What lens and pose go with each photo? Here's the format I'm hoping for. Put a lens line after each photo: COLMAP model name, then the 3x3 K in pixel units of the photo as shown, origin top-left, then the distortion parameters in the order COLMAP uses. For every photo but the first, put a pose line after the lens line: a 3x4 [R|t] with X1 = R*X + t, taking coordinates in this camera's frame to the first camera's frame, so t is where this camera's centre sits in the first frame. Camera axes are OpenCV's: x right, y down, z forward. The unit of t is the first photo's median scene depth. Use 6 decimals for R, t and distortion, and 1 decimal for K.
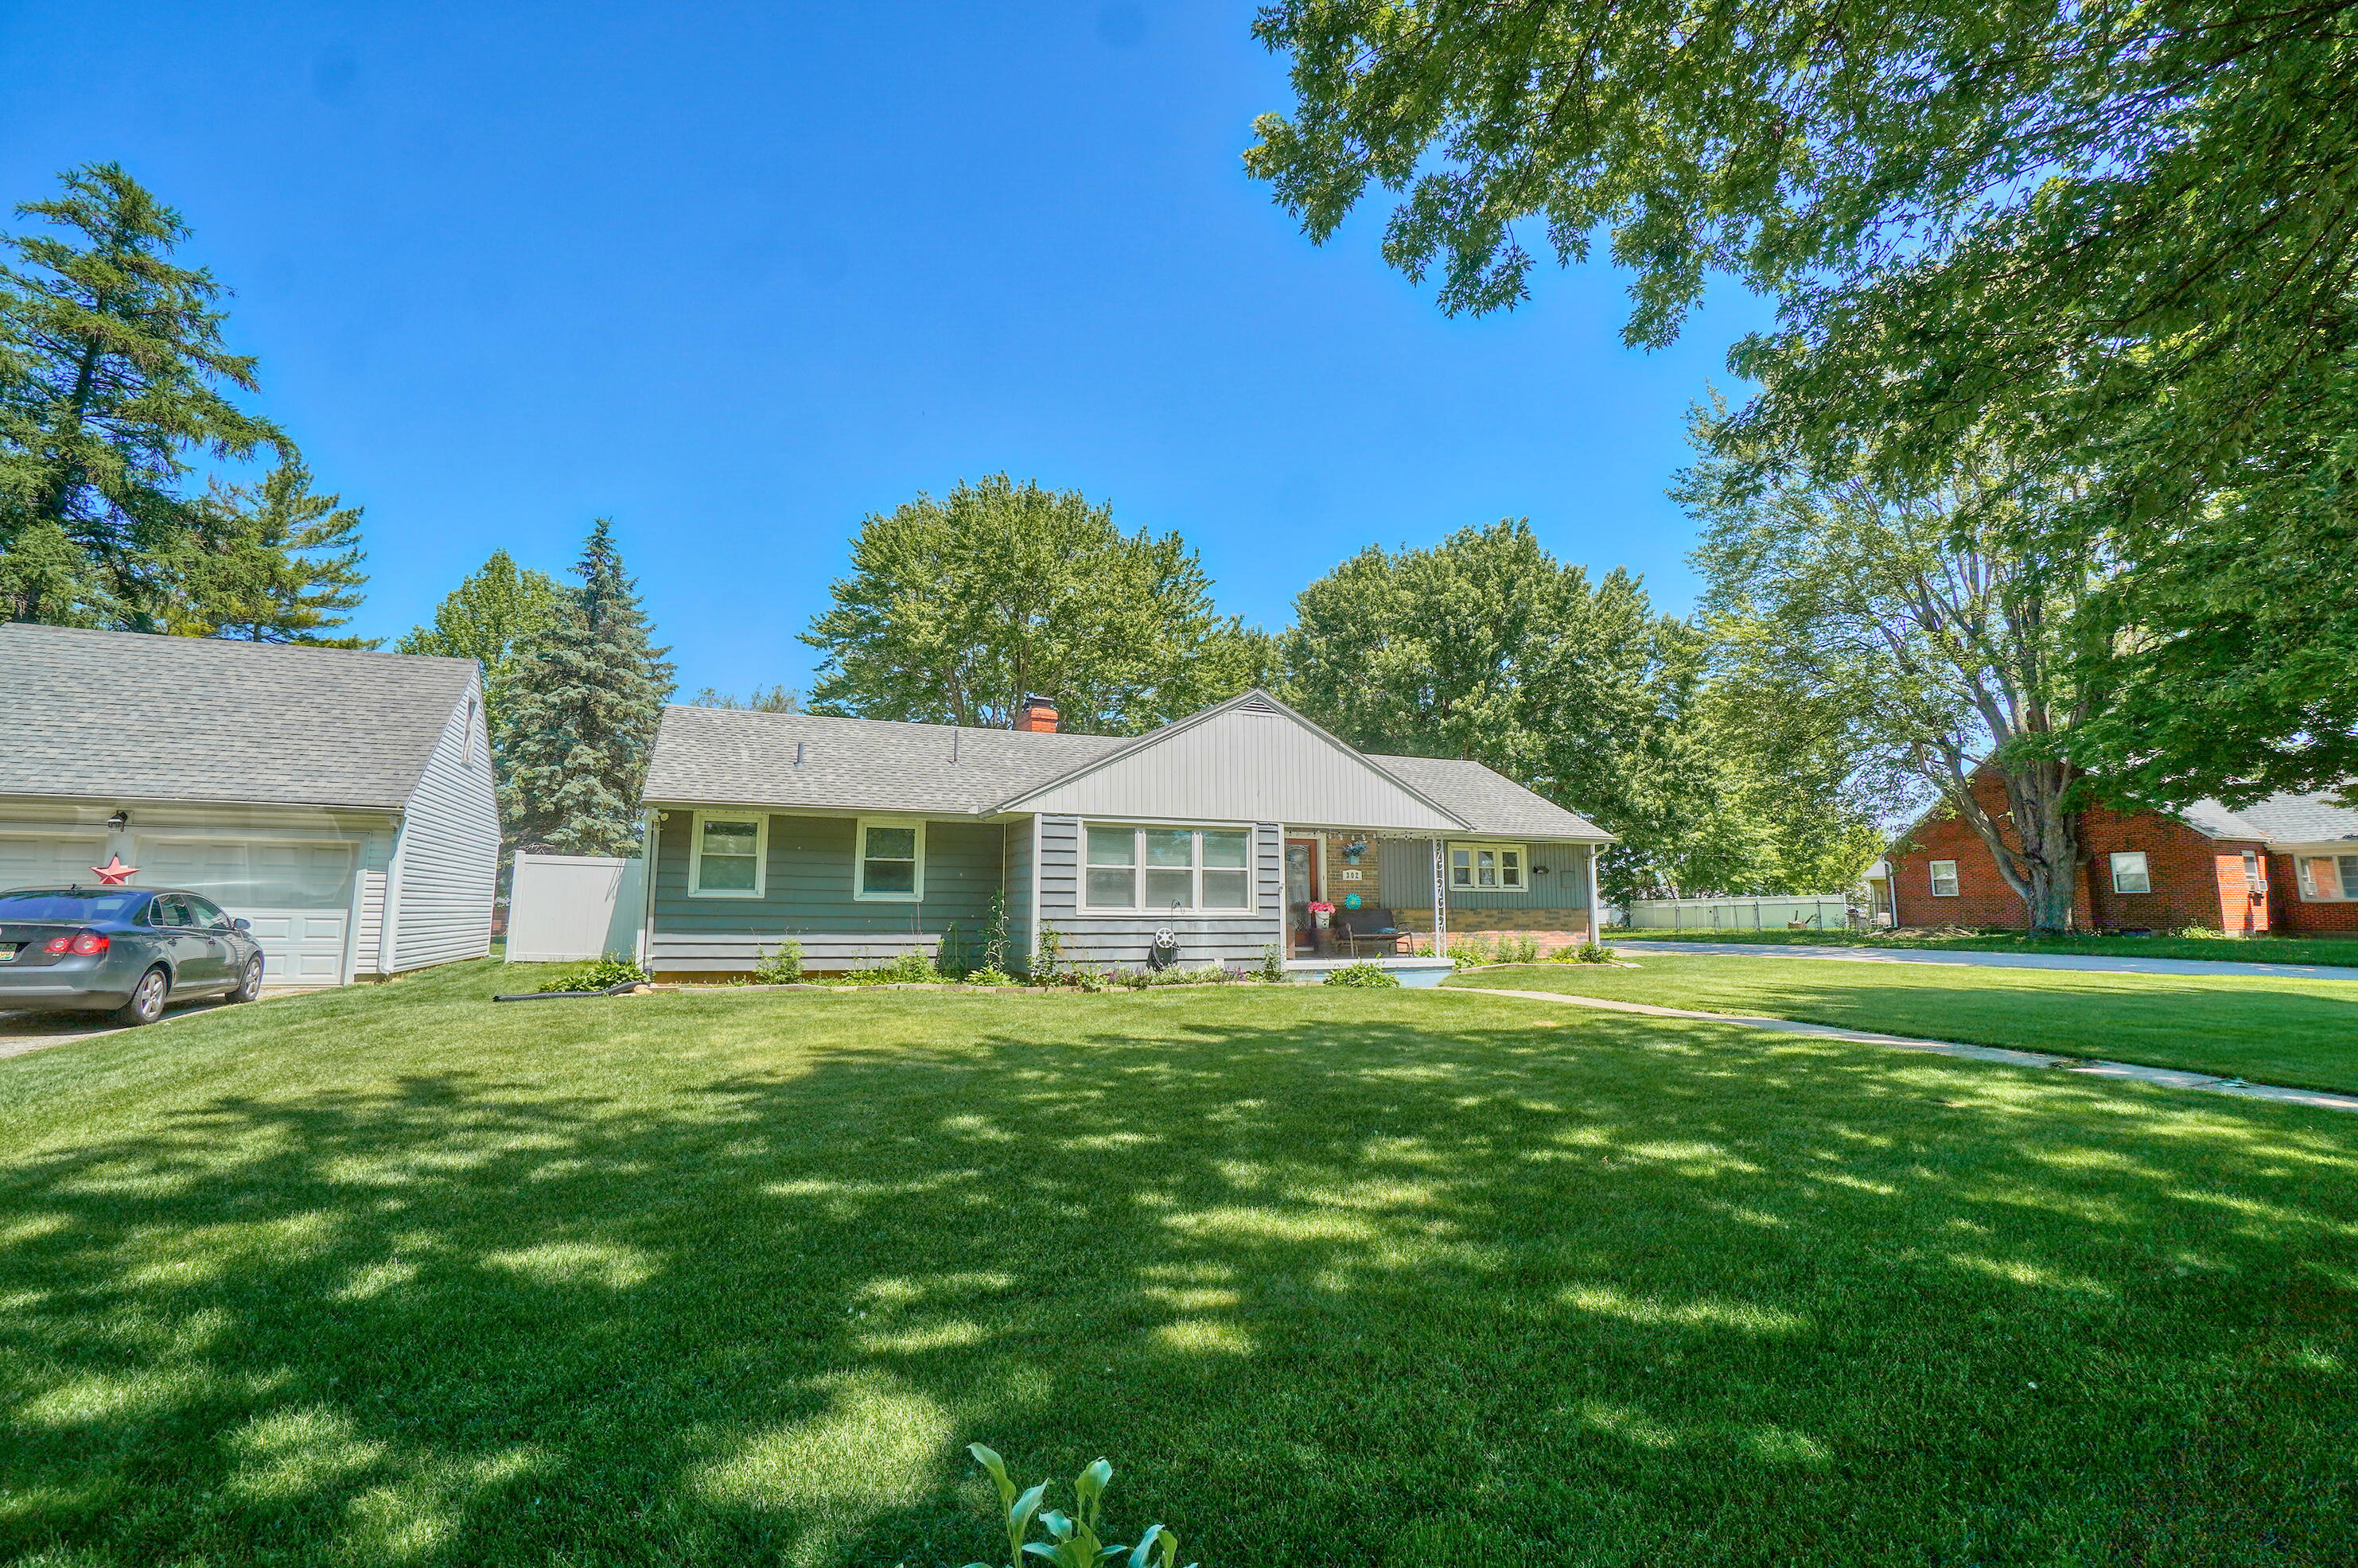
lens RADIAL K [[1080.5, 0, 1176.2], [0, 1080.5, 746.0], [0, 0, 1]] dist [-0.057595, 0.013668]
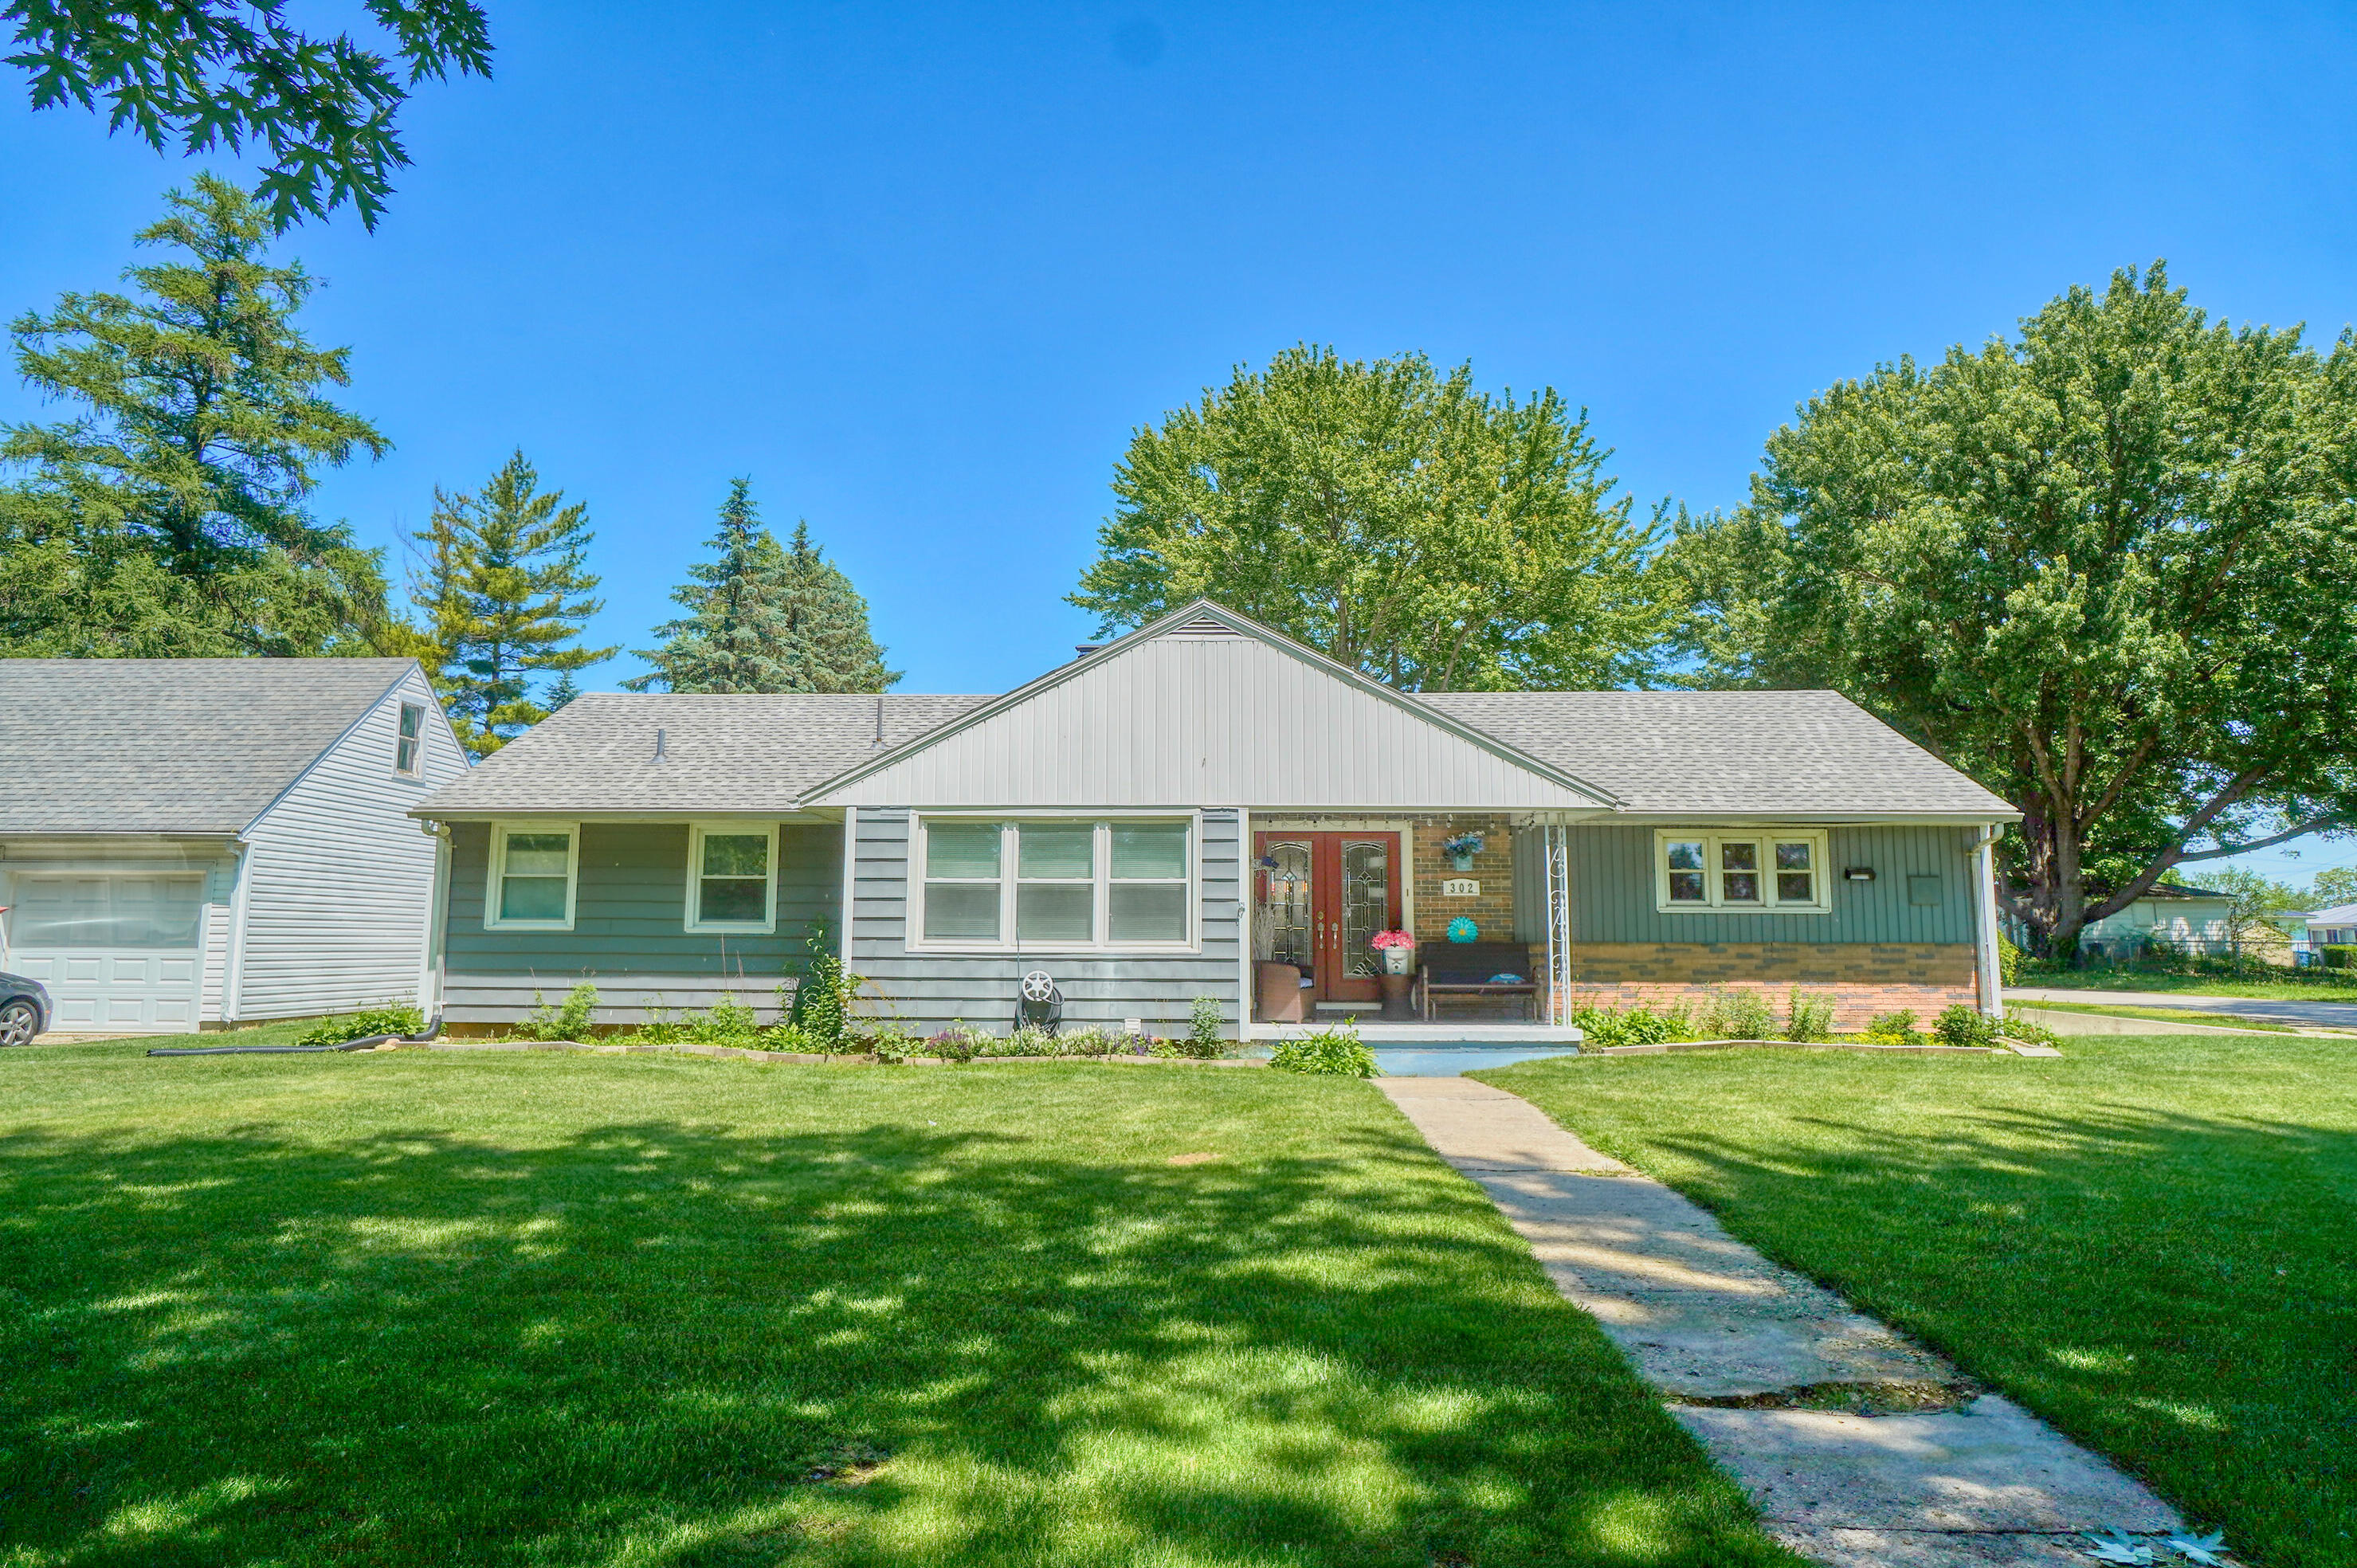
lens RADIAL K [[1421.4, 0, 1172.5], [0, 1421.4, 752.9], [0, 0, 1]] dist [-0.005402, 0.000846]
pose [[0.904929, -0.056532, -0.421792, 0.418502], [0.064034, 0.997941, 0.003628, 0.034247], [0.420718, -0.030292, 0.906685, 0.229001]]
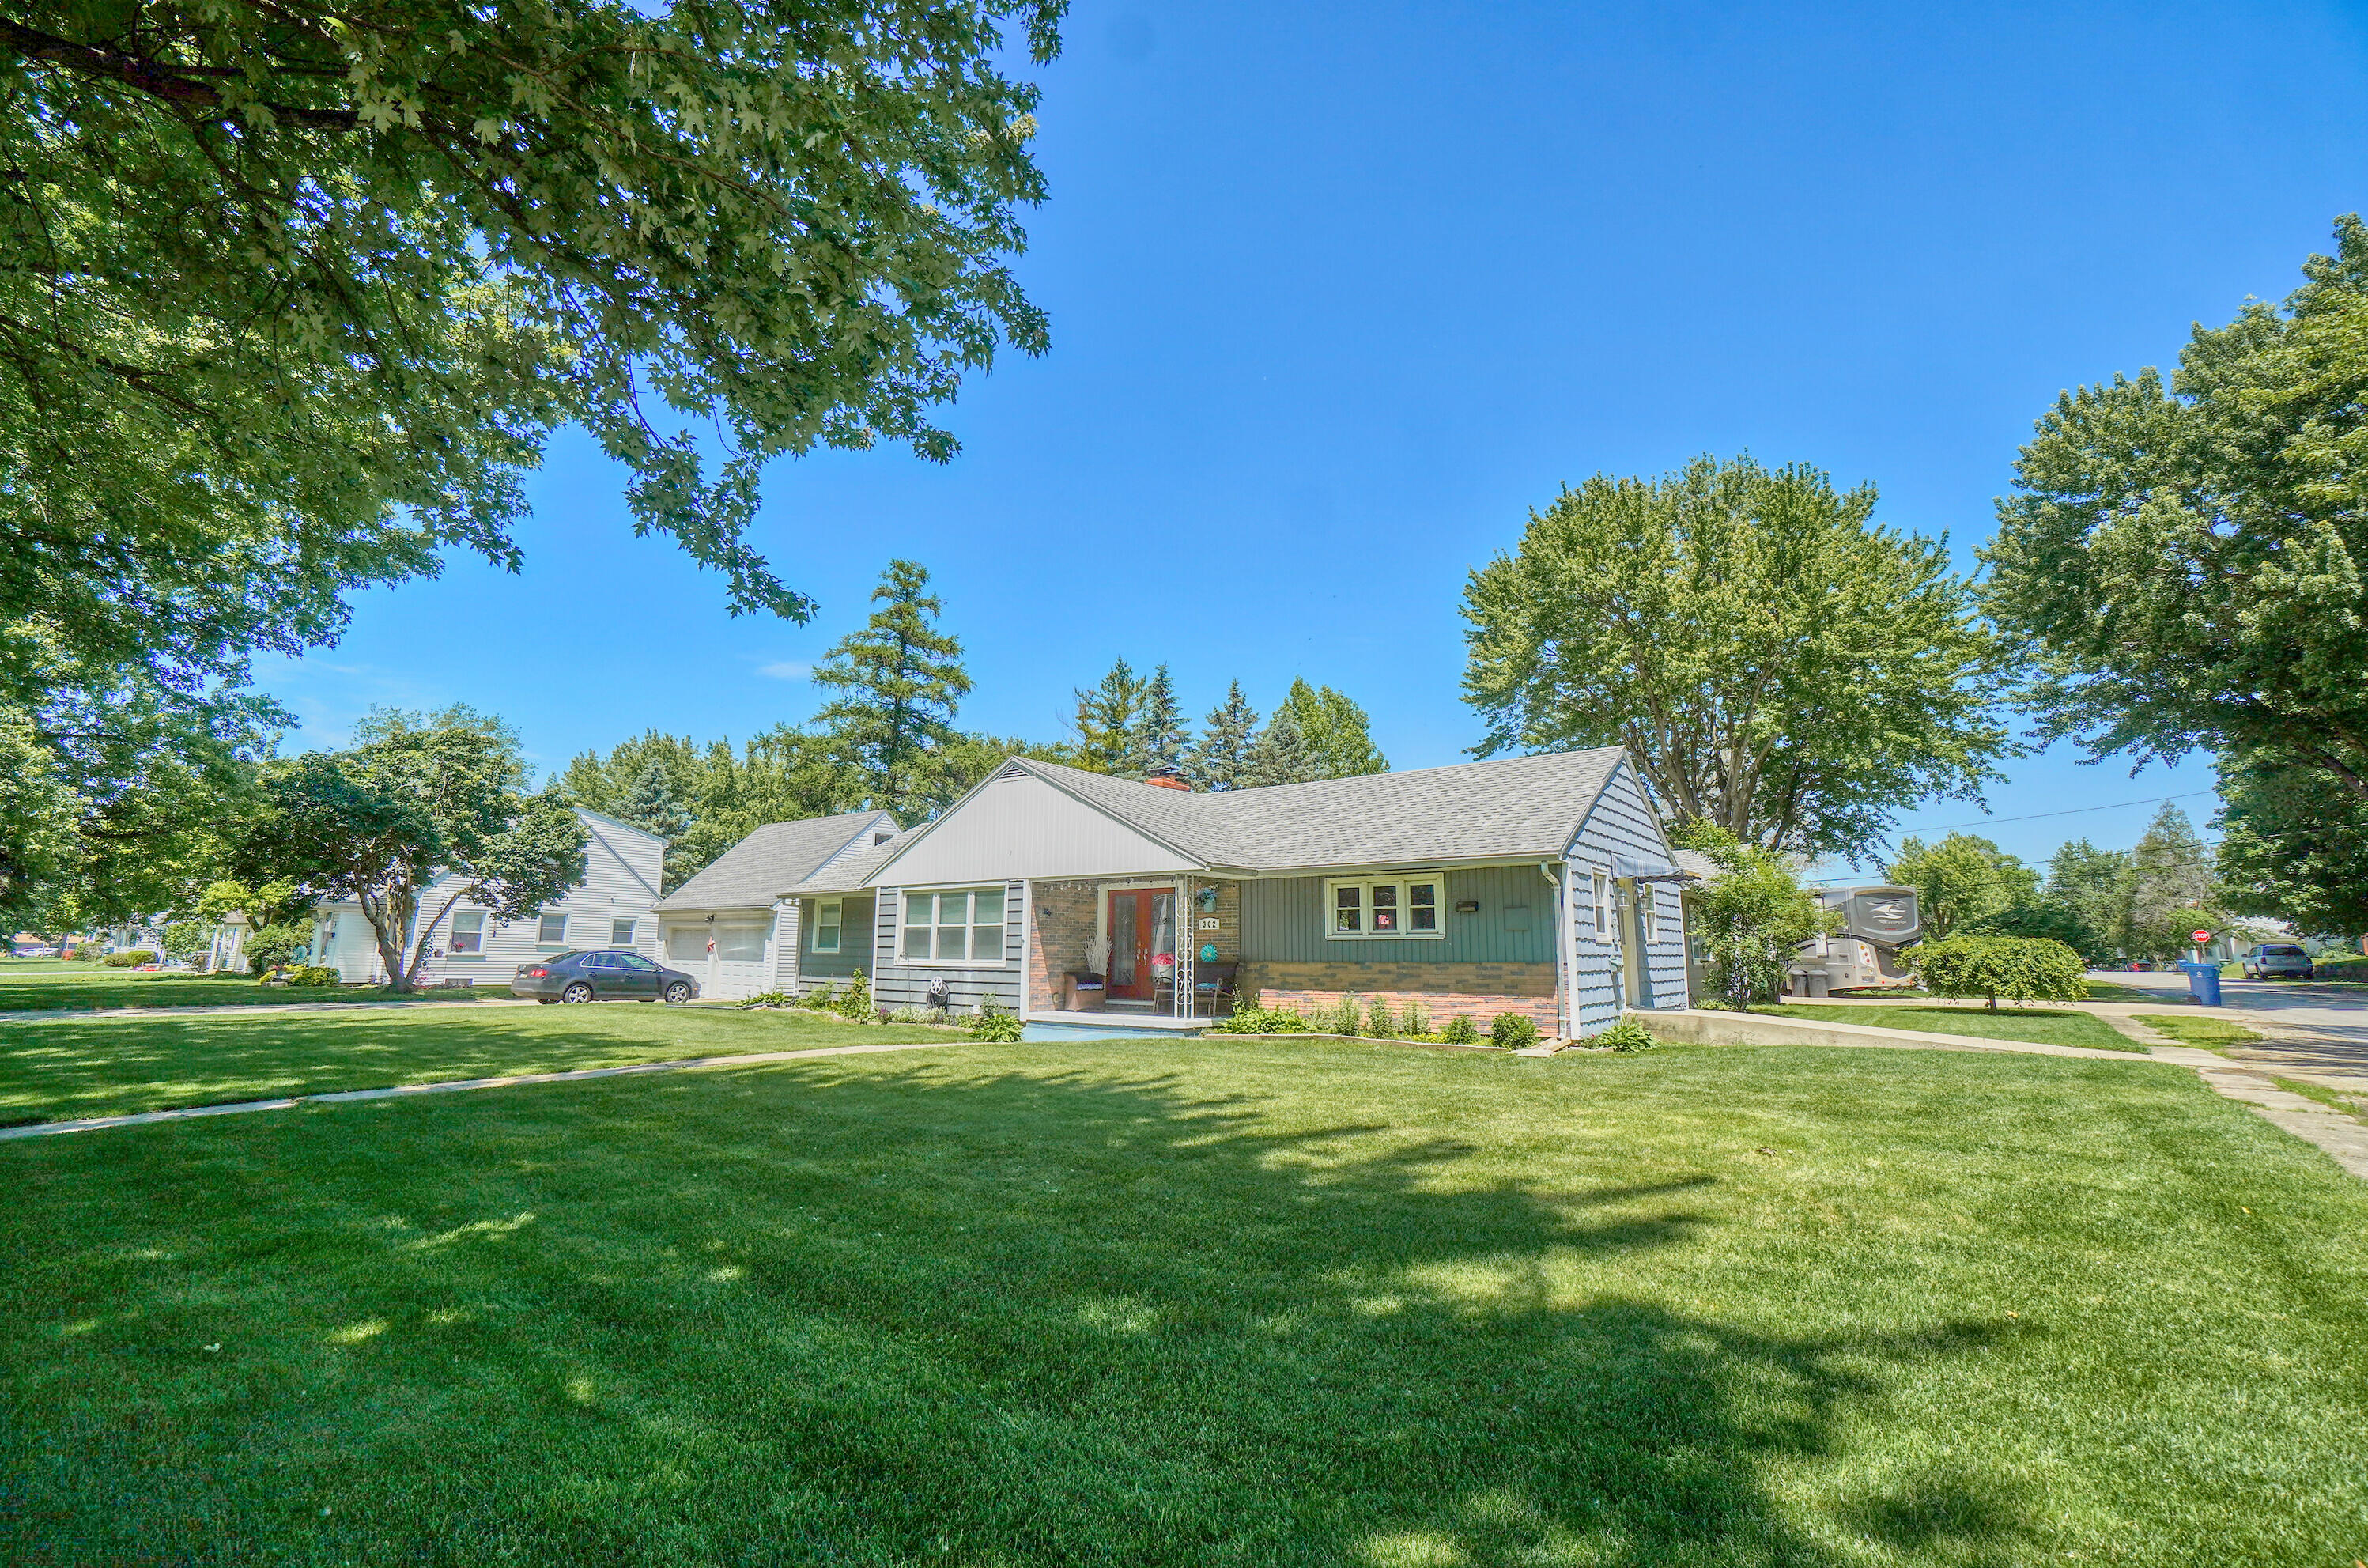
lens RADIAL K [[1077.9, 0, 1152.8], [0, 1077.9, 769.2], [0, 0, 1]] dist [-0.054534, 0.013528]
pose [[0.465700, -0.152477, -0.871708, 1.098276], [0.131051, 0.986066, -0.102468, 0.090655], [0.875185, -0.066519, 0.479193, 0.620690]]
